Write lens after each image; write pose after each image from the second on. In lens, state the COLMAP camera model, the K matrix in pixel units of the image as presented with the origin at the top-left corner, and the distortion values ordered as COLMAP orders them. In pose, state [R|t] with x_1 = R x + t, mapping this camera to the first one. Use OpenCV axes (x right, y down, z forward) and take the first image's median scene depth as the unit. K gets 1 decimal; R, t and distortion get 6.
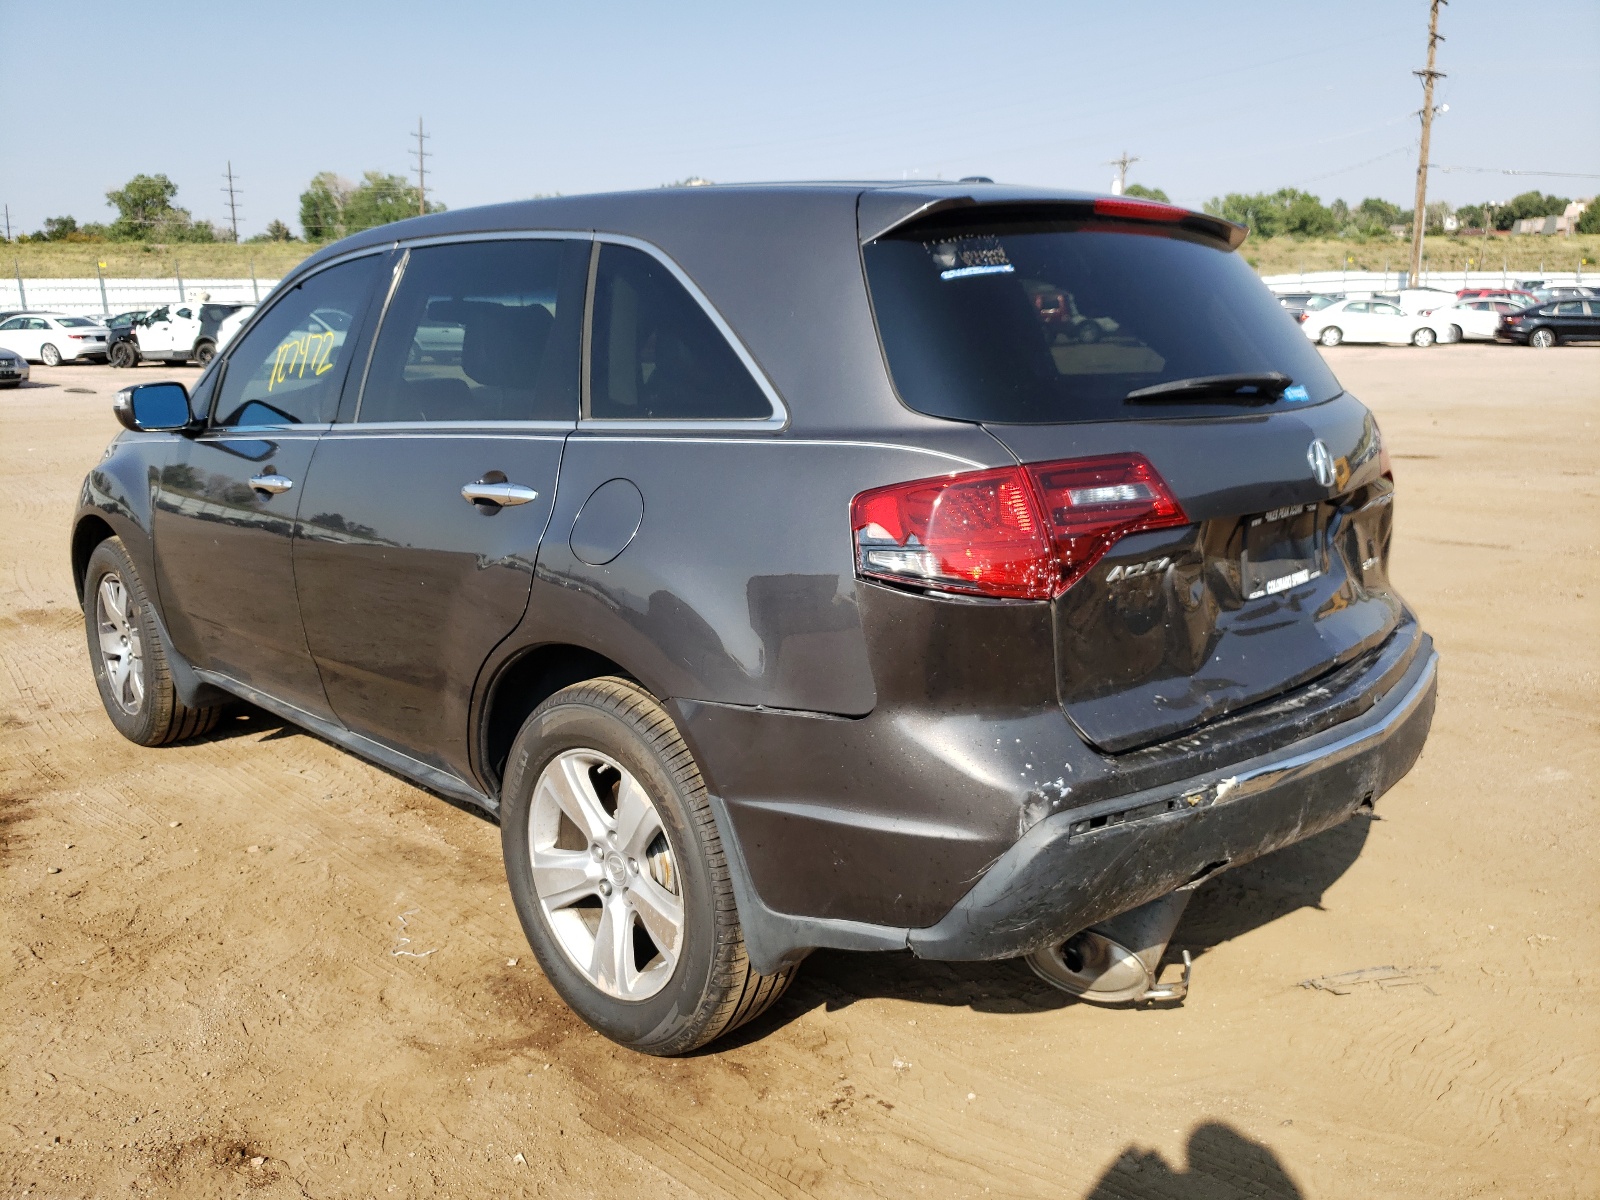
lens RADIAL K [[1456.6, 0, 808.0], [0, 1456.6, 600.4], [0, 0, 1]] dist [-0.018879, 0.135142]
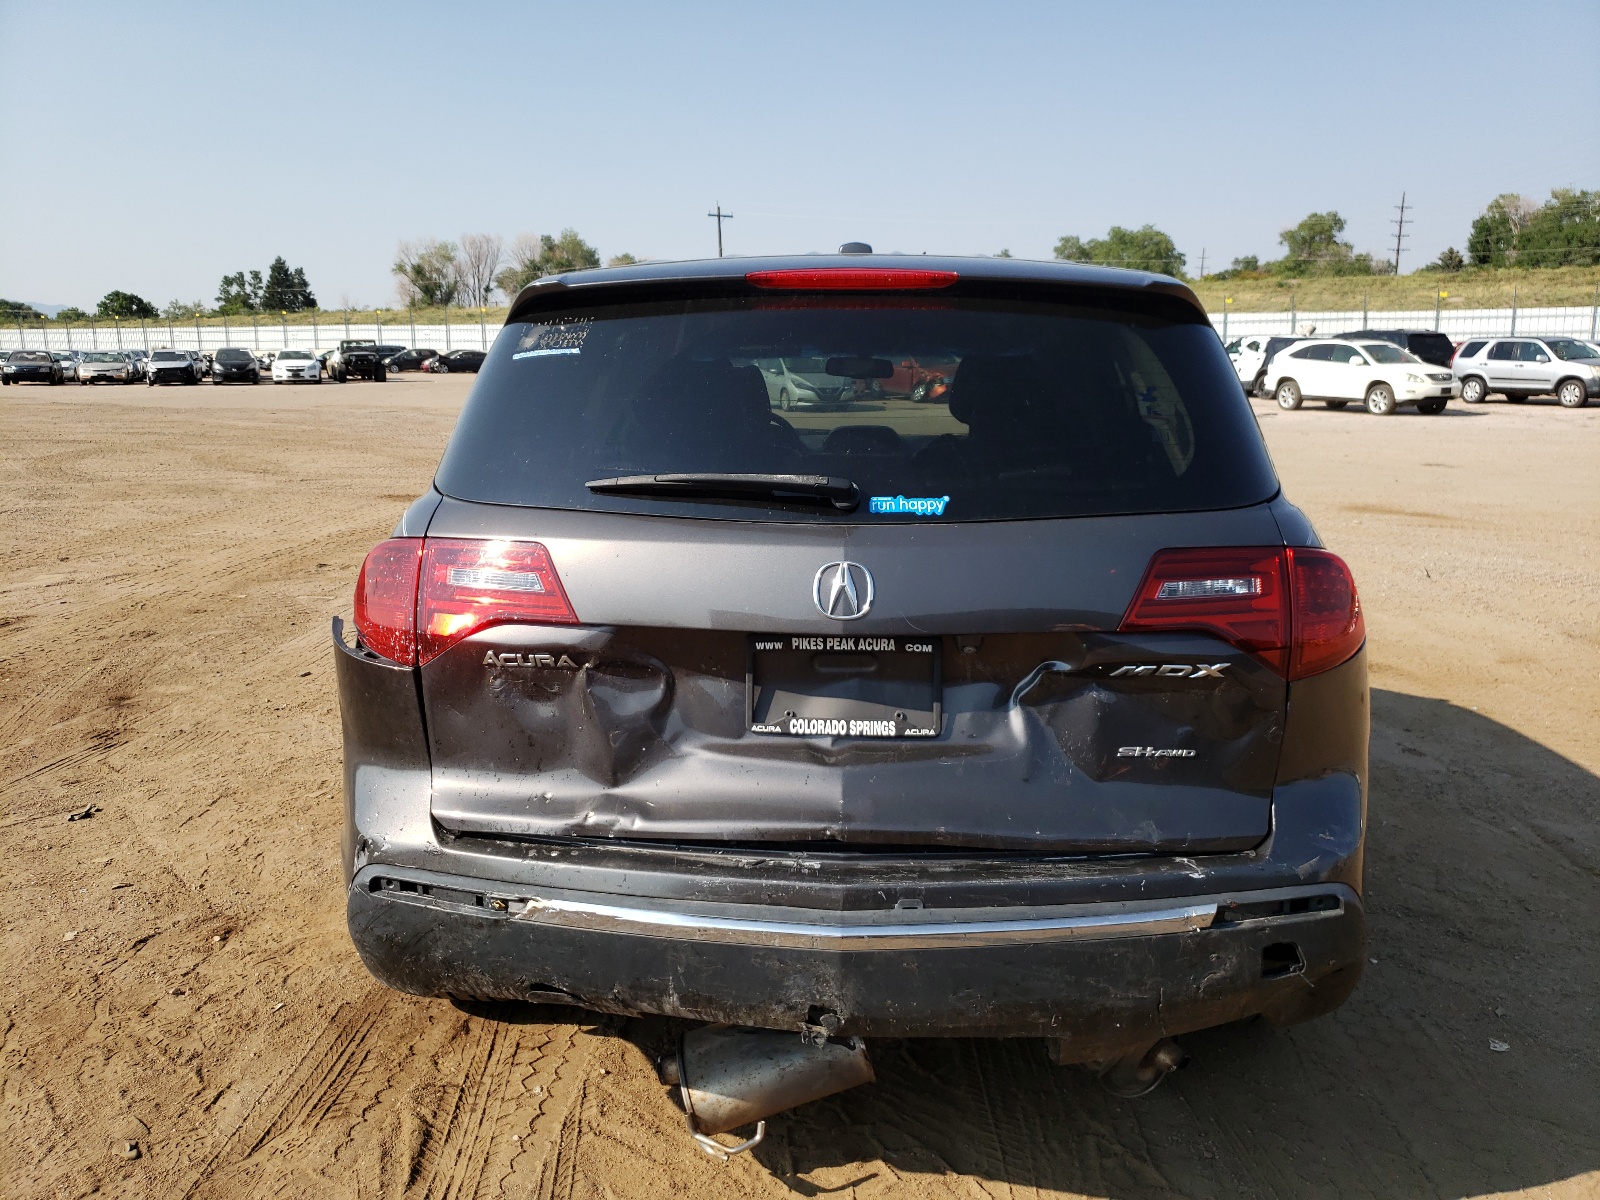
lens RADIAL K [[1456.6, 0, 808.0], [0, 1456.6, 600.4], [0, 0, 1]] dist [-0.018879, 0.135142]
pose [[0.582638, 0.157208, -0.797382, 0.211628], [-0.166841, 0.983354, 0.071965, -0.031181], [0.795423, 0.091107, 0.599168, 0.106651]]
